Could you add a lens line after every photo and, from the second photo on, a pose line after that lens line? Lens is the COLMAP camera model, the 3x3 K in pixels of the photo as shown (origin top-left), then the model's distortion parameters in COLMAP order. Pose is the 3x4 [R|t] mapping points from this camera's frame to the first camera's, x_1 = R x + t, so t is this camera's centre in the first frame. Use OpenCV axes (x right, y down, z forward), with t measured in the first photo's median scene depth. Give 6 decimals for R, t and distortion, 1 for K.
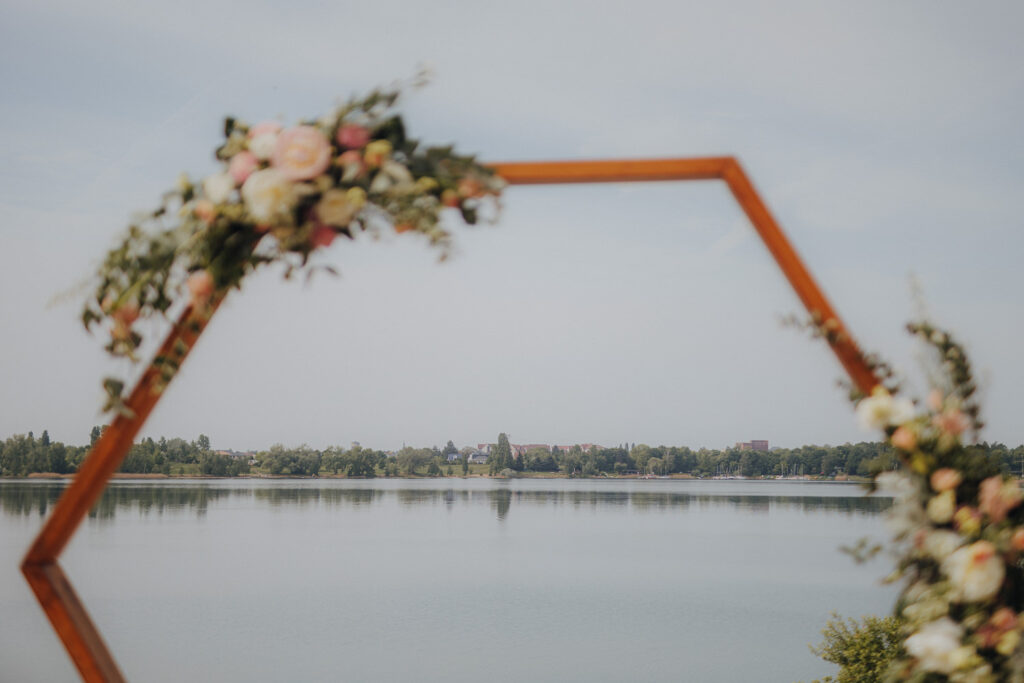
lens RADIAL K [[1332.7, 0, 544.7], [0, 1332.7, 400.4], [0, 0, 1]] dist [0.008575, 1.758715]
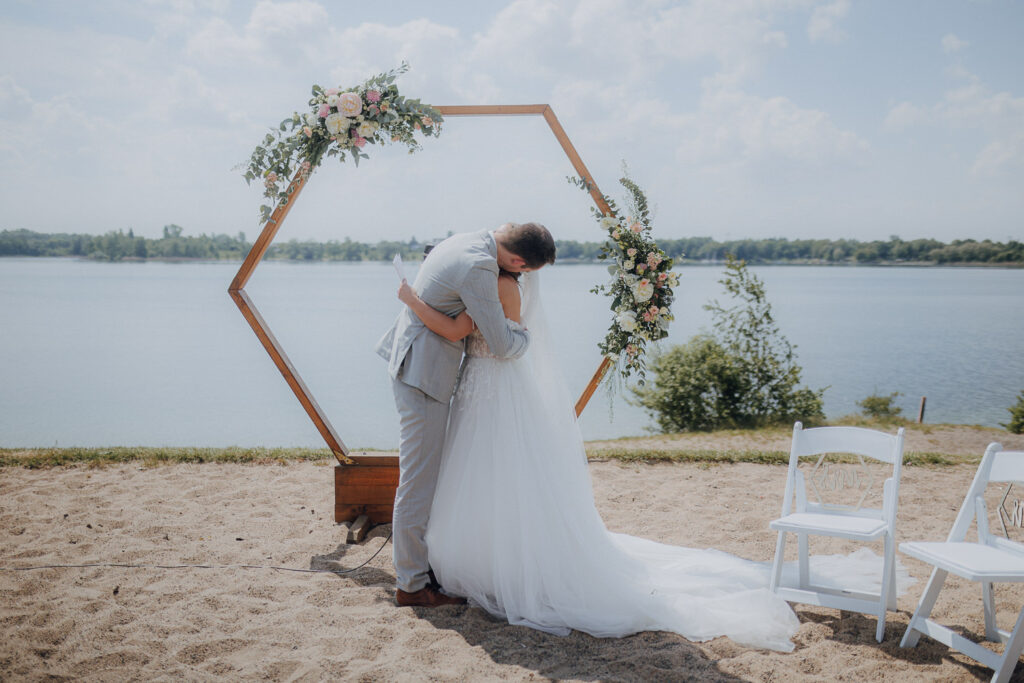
lens RADIAL K [[975.9, 0, 512.0], [0, 975.9, 341.5], [0, 0, 1]] dist [-0.003716, -0.004007]
pose [[0.999529, -0.003625, 0.030481, 0.033207], [-0.000605, 0.990482, 0.137638, -0.018045], [-0.030689, -0.137592, 0.990013, -0.627865]]
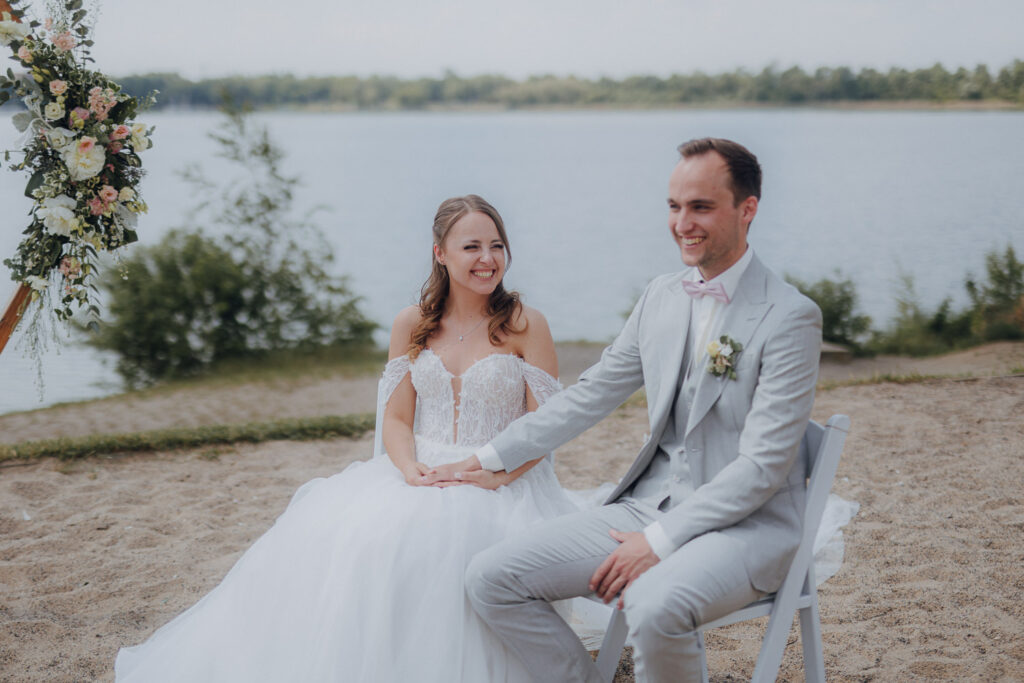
lens RADIAL K [[1480.4, 0, 513.8], [0, 1480.4, 322.6], [0, 0, 1]] dist [0.067200, -0.100819]
pose [[0.899709, -0.076992, 0.429645, 0.058528], [-0.008741, 0.980945, 0.194089, 0.001440], [-0.436402, -0.178379, 0.881892, -0.409629]]
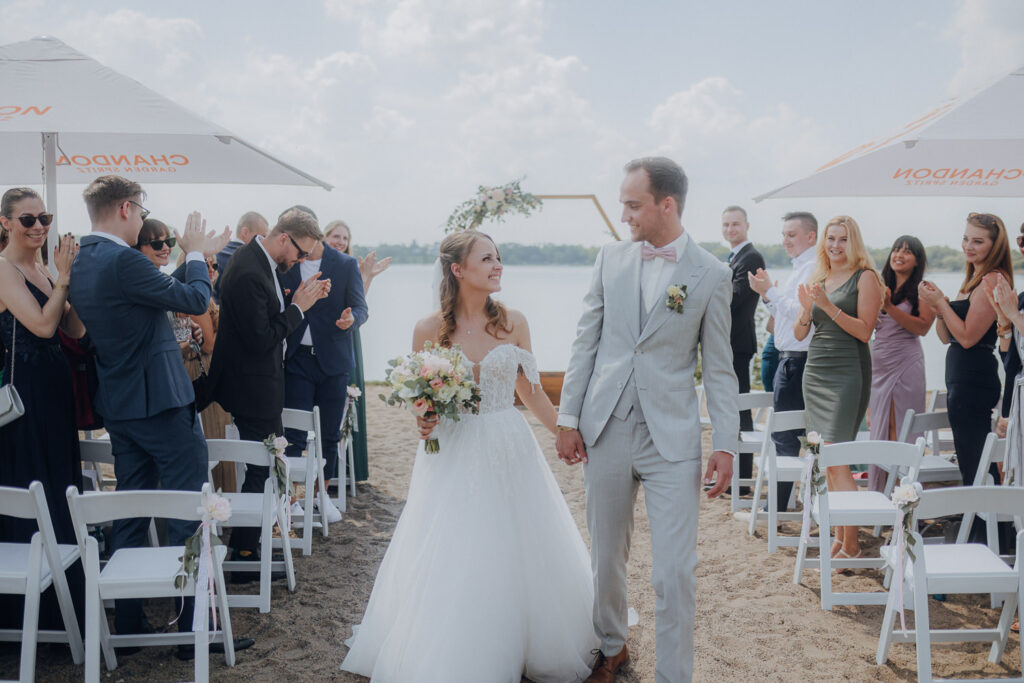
lens RADIAL K [[1480.4, 0, 513.8], [0, 1480.4, 322.6], [0, 0, 1]] dist [0.067200, -0.100819]
pose [[0.998132, 0.000512, 0.061085, -0.418426], [-0.006416, 0.995312, 0.096504, -0.230371], [-0.060749, -0.096716, 0.993456, -3.854240]]
